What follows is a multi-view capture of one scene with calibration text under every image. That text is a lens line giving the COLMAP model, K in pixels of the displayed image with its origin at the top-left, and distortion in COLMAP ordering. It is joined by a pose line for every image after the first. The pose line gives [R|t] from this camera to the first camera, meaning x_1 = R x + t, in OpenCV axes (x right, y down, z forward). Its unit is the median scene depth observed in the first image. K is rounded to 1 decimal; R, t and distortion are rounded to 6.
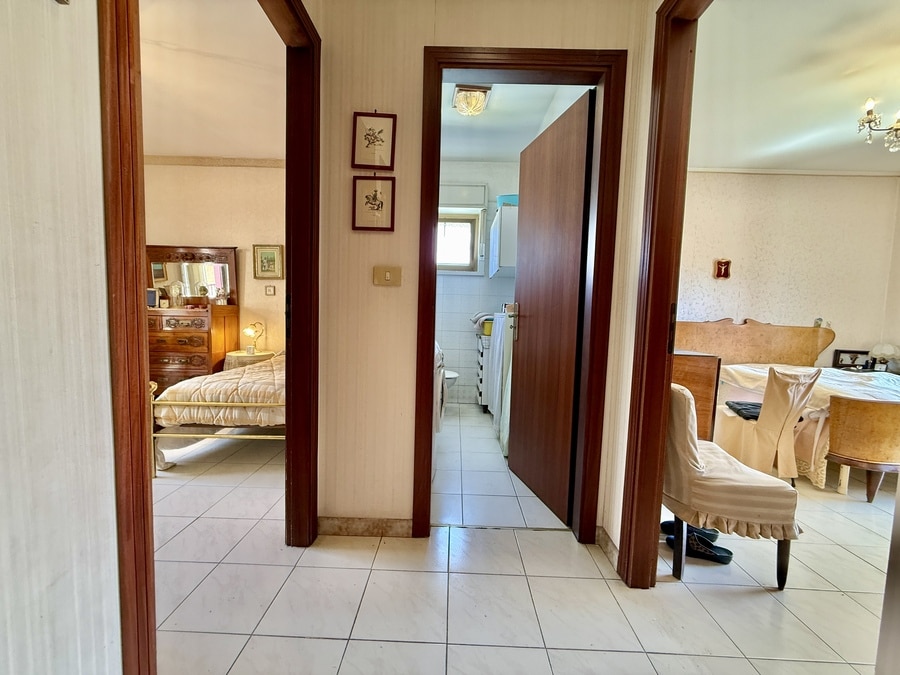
lens RADIAL K [[361.0, 0, 448.4], [0, 361.0, 337.5], [0, 0, 1]] dist [-0.000172, 0.000016]
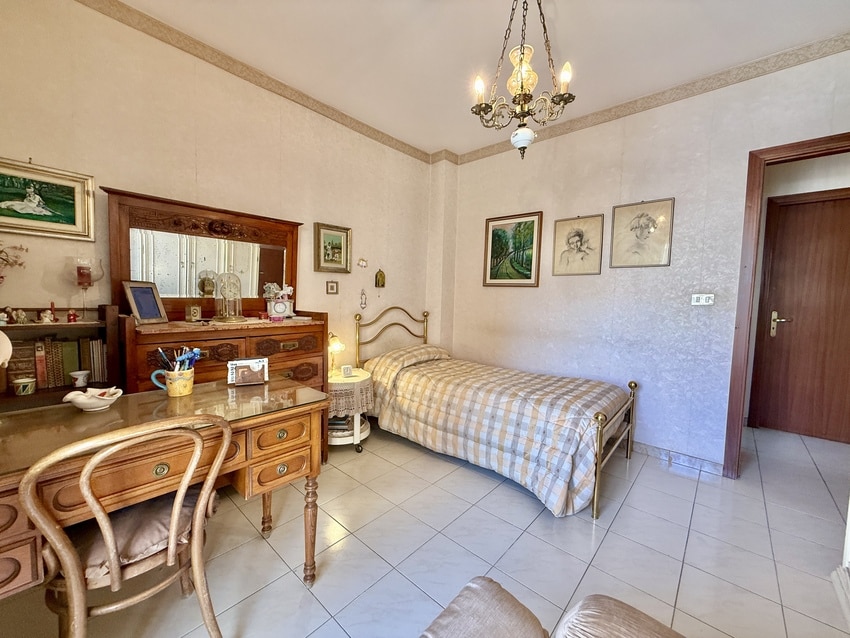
lens RADIAL K [[341.0, 0, 423.5], [0, 341.0, 319.0], [0, 0, 1]] dist [-0.000172, 0.000016]
pose [[0.654582, -0.064782, 0.753210, -0.958437], [0.050813, 0.997839, 0.041663, -0.091615], [-0.754281, 0.011001, 0.656459, 0.429985]]
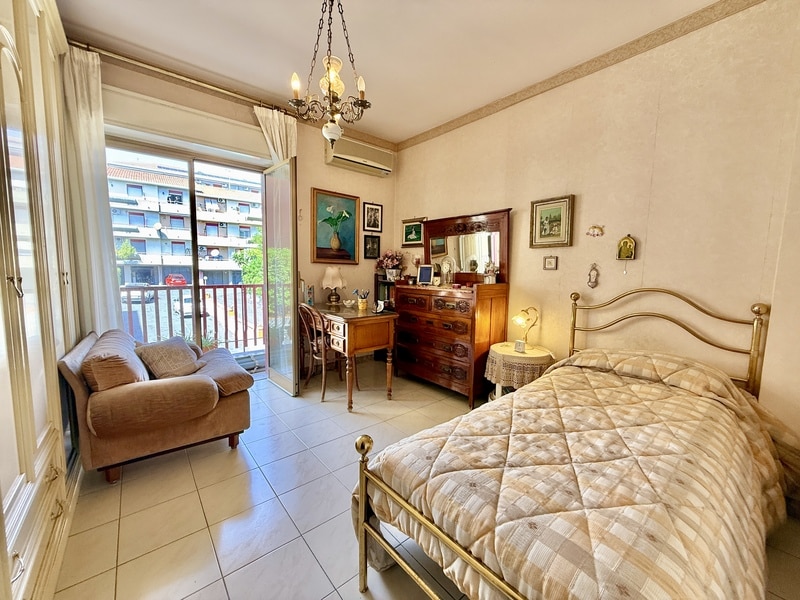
lens RADIAL K [[312.4, 0, 400.0], [0, 312.4, 300.0], [0, 0, 1]] dist [-0.001301, -0.000046]
pose [[0.653489, 0.059253, -0.754614, -0.231944], [-0.048198, 0.998166, 0.036638, -0.069692], [0.755400, 0.012428, 0.655146, 0.395941]]
